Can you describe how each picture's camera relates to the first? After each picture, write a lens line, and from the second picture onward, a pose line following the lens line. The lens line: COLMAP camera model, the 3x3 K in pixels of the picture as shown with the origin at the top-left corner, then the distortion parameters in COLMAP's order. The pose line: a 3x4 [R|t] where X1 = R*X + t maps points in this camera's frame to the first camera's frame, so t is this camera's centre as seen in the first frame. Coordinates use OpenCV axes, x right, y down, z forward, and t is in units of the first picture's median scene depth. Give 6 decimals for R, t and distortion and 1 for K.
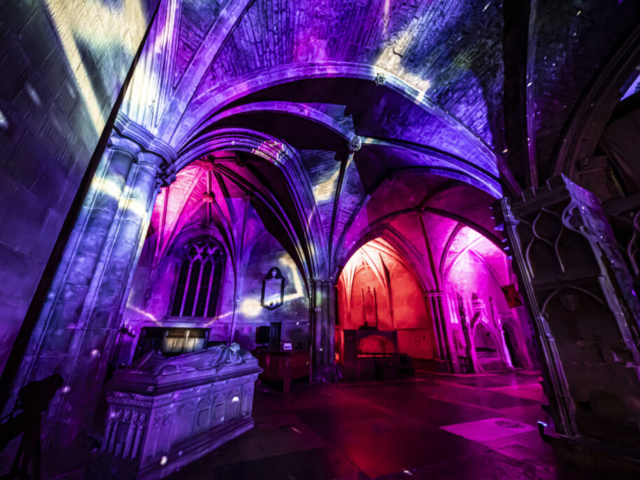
lens RADIAL K [[246.0, 0, 319.3], [0, 246.0, 242.6], [0, 0, 1]] dist [0.016031, -0.008601]
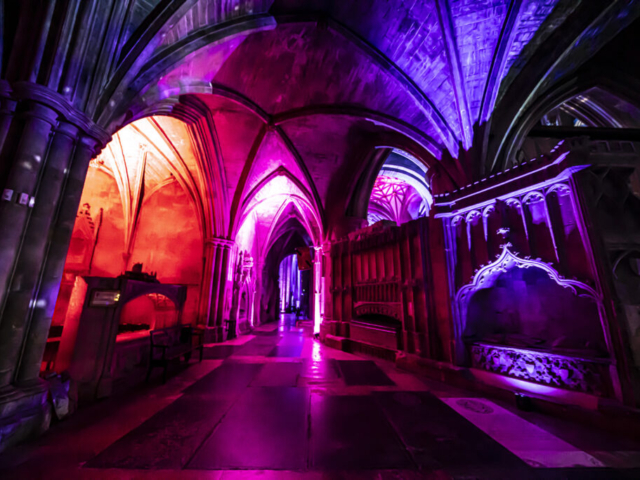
lens RADIAL K [[246.0, 0, 319.3], [0, 246.0, 242.6], [0, 0, 1]] dist [0.016031, -0.008601]
pose [[0.388868, 0.207906, 0.897528, -0.201653], [-0.339907, 0.937852, -0.069976, 0.396716], [-0.856297, -0.277864, 0.435369, 1.032511]]
